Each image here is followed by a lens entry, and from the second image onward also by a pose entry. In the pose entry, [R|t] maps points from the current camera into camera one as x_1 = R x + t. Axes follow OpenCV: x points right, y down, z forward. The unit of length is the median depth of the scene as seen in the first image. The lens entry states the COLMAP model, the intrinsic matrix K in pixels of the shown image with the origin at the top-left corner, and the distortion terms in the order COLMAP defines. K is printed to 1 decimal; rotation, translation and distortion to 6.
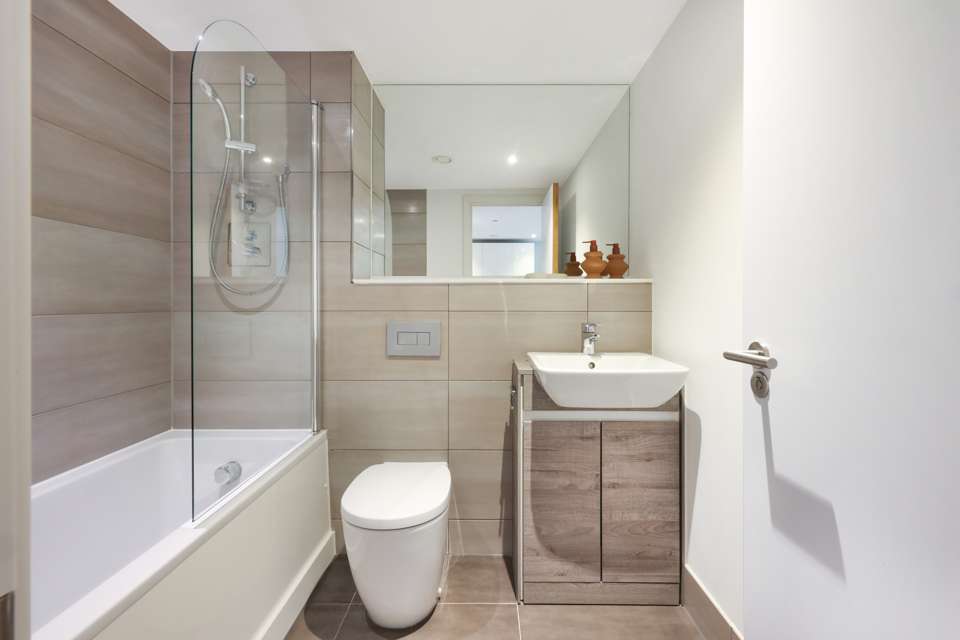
lens RADIAL K [[406.9, 0, 481.6], [0, 406.9, 302.8], [0, 0, 1]] dist [0.000660, 0.000005]
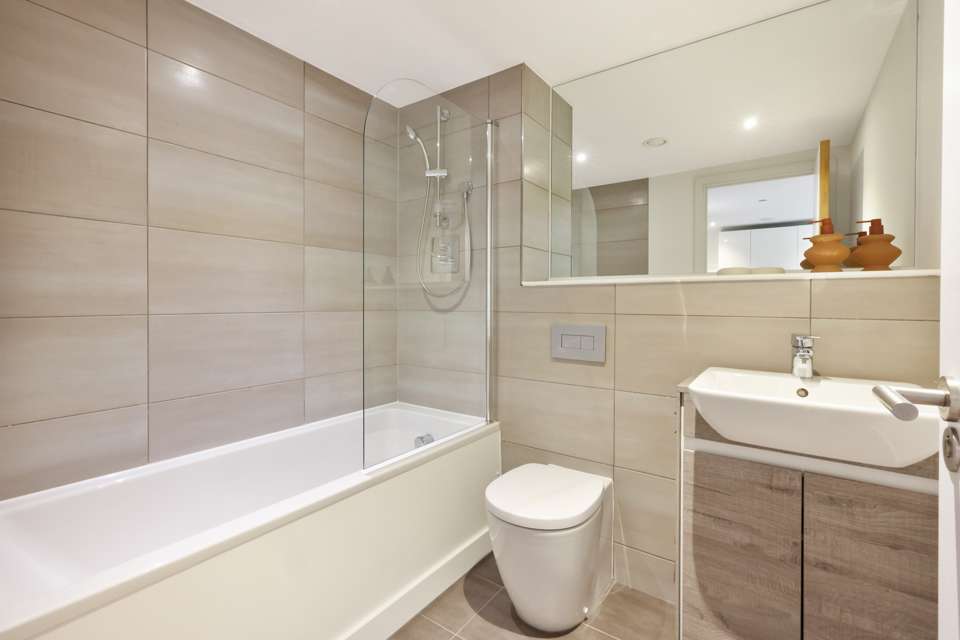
lens RADIAL K [[424.2, 0, 479.5], [0, 424.2, 304.0], [0, 0, 1]] dist [-0.000462, -0.000157]
pose [[0.816689, 0.005596, -0.577051, 0.229446], [-0.004790, 0.999984, 0.002919, -0.003503], [0.577059, 0.000380, 0.816703, 0.050338]]
